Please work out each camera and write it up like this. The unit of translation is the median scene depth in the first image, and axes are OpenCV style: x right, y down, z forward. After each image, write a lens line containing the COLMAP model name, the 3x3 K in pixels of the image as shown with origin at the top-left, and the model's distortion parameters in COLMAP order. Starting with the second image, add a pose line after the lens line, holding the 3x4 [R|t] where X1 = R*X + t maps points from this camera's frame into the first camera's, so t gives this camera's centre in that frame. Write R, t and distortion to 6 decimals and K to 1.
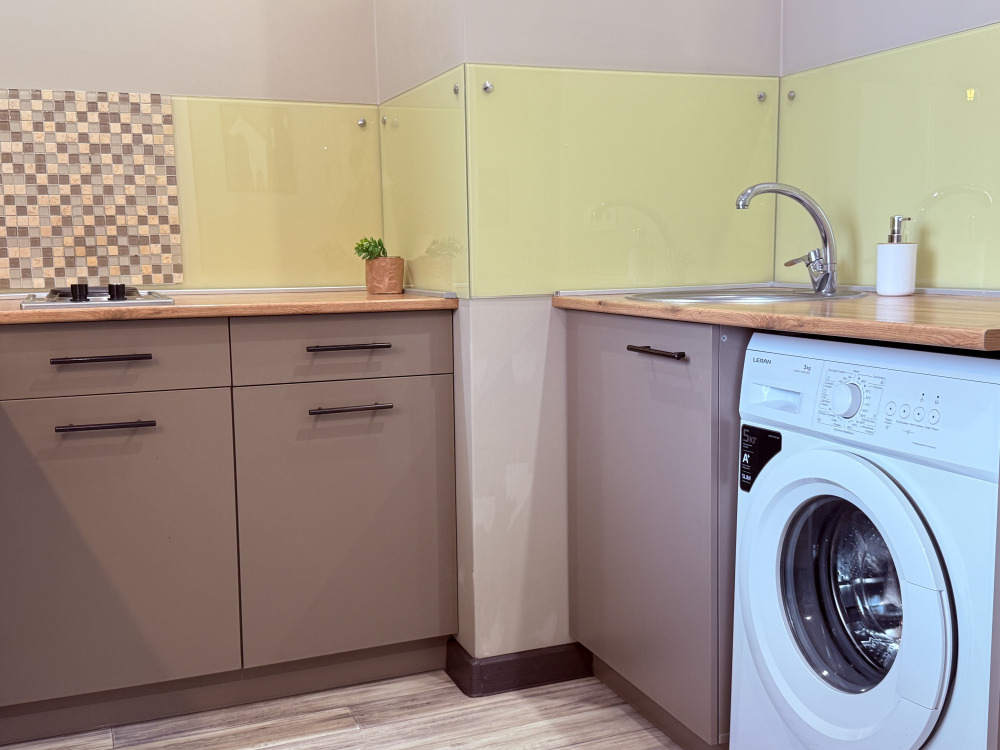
lens RADIAL K [[1080.4, 0, 500.8], [0, 1080.4, 394.6], [0, 0, 1]] dist [0.169351, -0.336268]
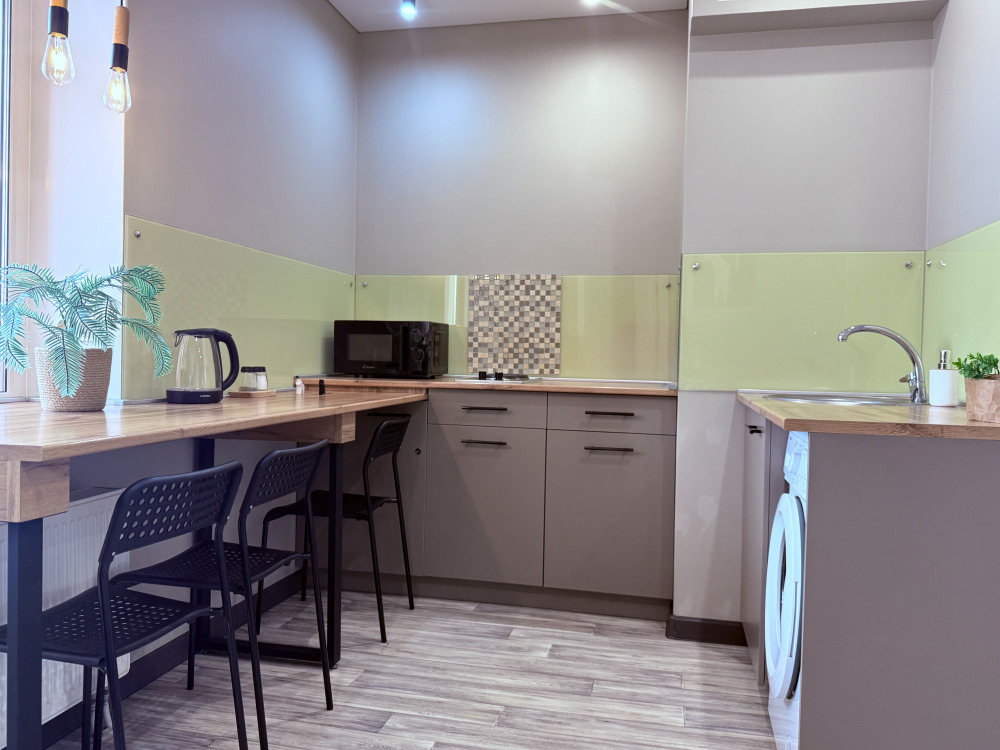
lens RADIAL K [[768.7, 0, 476.7], [0, 768.7, 371.9], [0, 0, 1]] dist [0.104295, -0.001776]
pose [[0.818731, 0.048161, -0.572153, 0.346879], [-0.113142, 0.990471, -0.078529, 0.010717], [0.562919, 0.129029, 0.816378, -0.133449]]
